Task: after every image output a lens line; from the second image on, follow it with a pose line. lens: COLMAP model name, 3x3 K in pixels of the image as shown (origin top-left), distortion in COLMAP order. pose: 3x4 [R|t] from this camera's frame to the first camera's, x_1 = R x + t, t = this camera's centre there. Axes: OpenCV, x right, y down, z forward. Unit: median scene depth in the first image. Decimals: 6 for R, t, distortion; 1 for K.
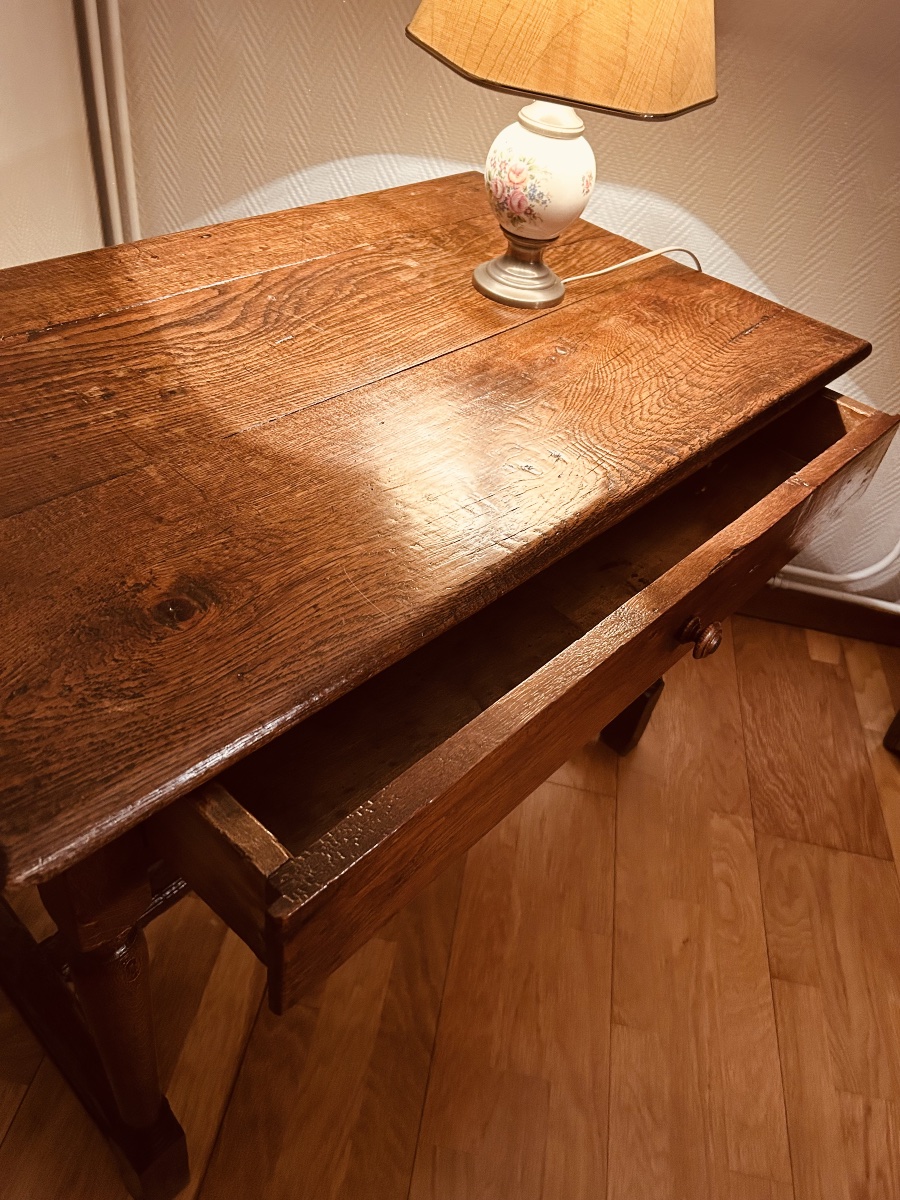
lens RADIAL K [[911.2, 0, 453.6], [0, 911.2, 604.7], [0, 0, 1]] dist [0.047142, -0.070130]
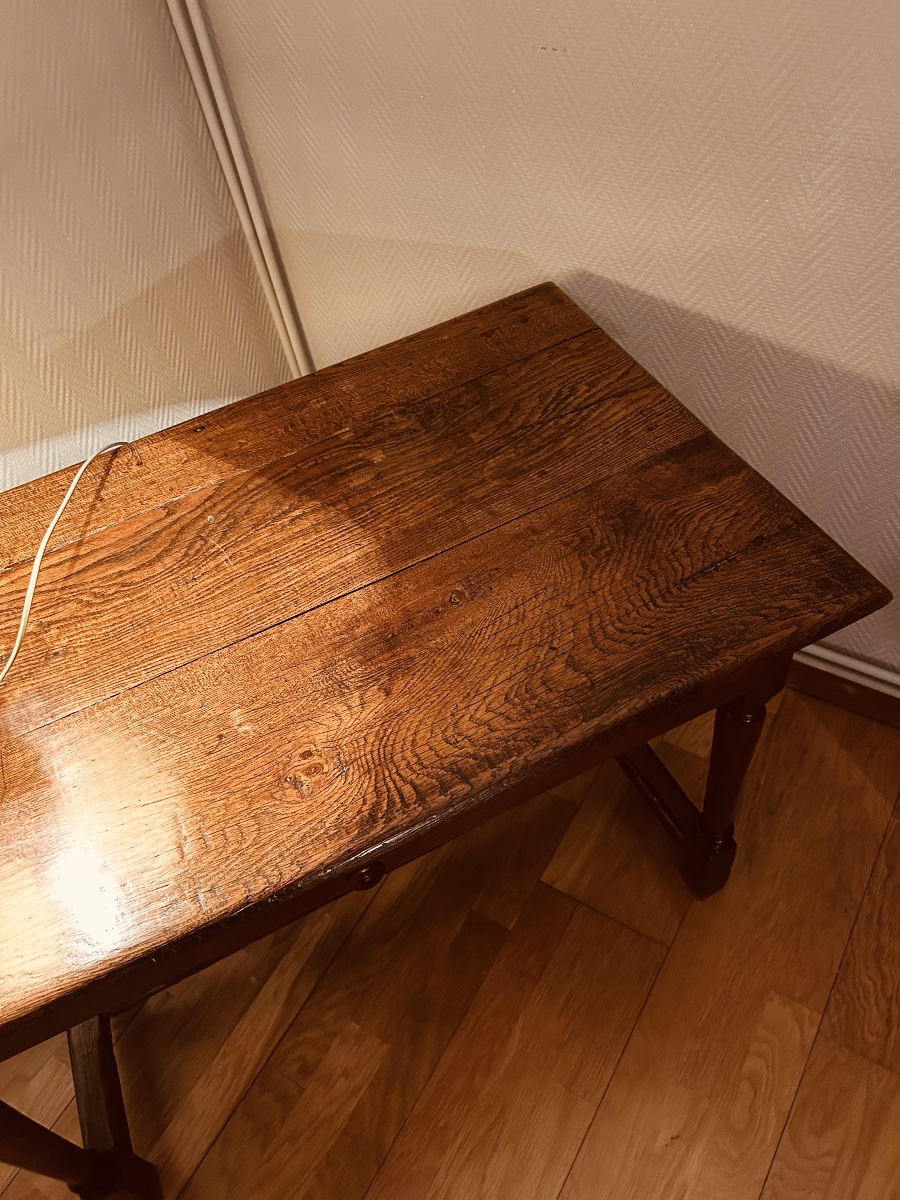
lens RADIAL K [[911.2, 0, 451.9], [0, 911.2, 600.7], [0, 0, 1]] dist [0.047142, -0.070130]
pose [[0.895982, 0.128010, -0.425241, 0.539709], [-0.066740, 0.985493, 0.156041, -0.442238], [0.439047, -0.111430, 0.891527, 0.168280]]
